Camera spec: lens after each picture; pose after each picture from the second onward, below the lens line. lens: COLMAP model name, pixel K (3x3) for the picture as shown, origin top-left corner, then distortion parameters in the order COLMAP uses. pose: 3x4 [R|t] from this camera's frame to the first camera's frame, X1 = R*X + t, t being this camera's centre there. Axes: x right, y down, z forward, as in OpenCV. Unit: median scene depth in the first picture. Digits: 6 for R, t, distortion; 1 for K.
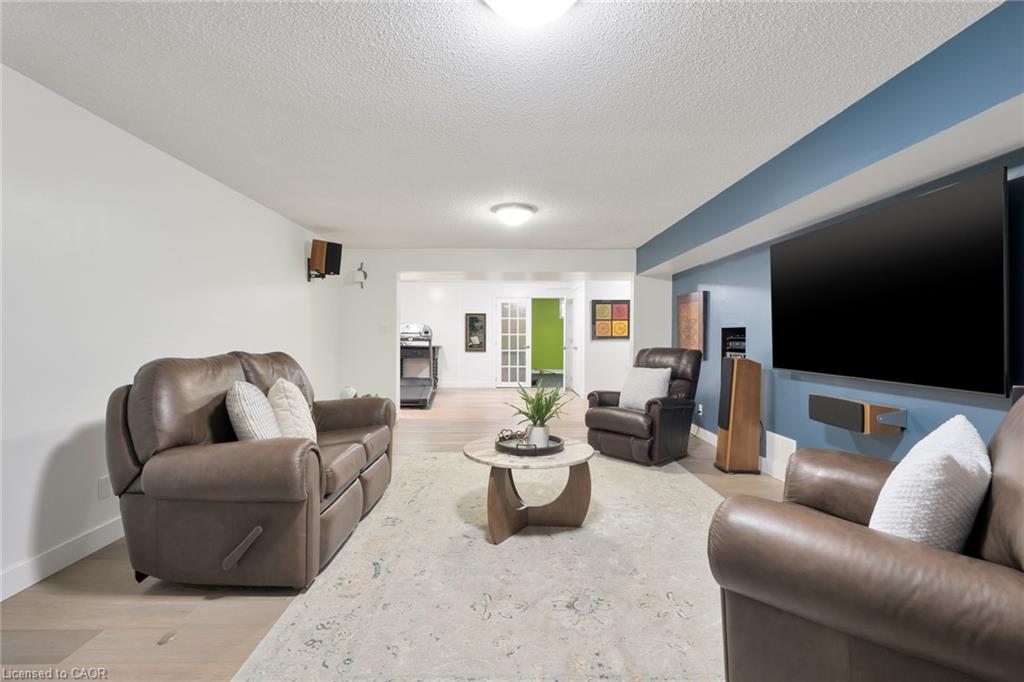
lens RADIAL K [[479.0, 0, 512.6], [0, 479.0, 340.5], [0, 0, 1]] dist [-0.004107, -0.000669]
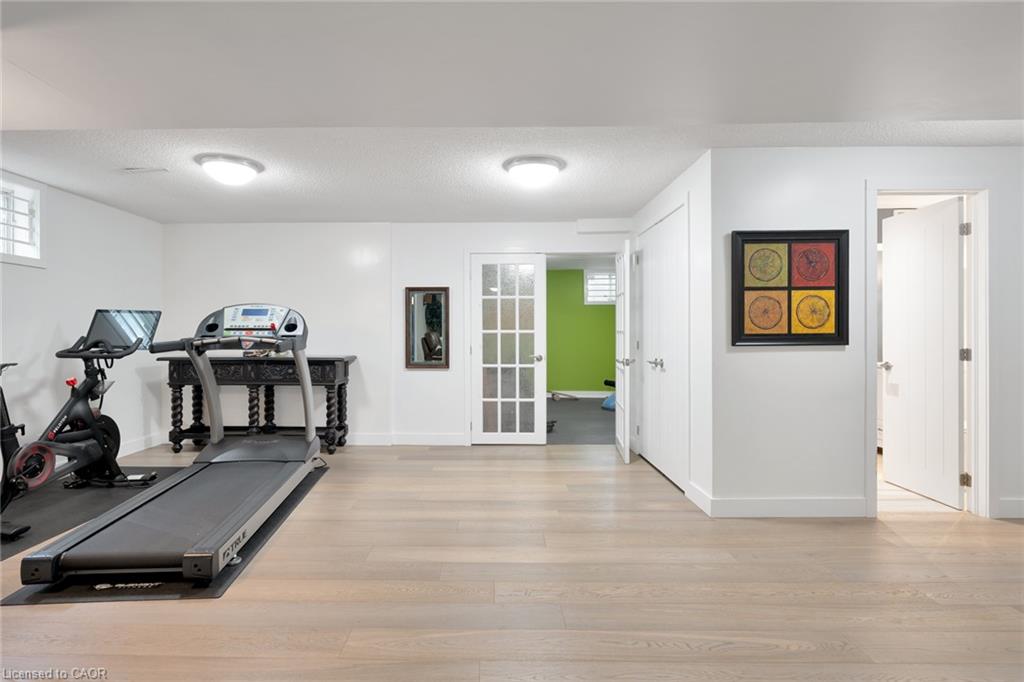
lens RADIAL K [[505.8, 0, 509.8], [0, 505.8, 342.2], [0, 0, 1]] dist [0.005141, 0.001249]
pose [[0.999888, -0.004451, 0.014302, -0.003603], [0.004377, 0.999977, 0.005203, -0.004673], [-0.014325, -0.005140, 0.999884, 0.505525]]
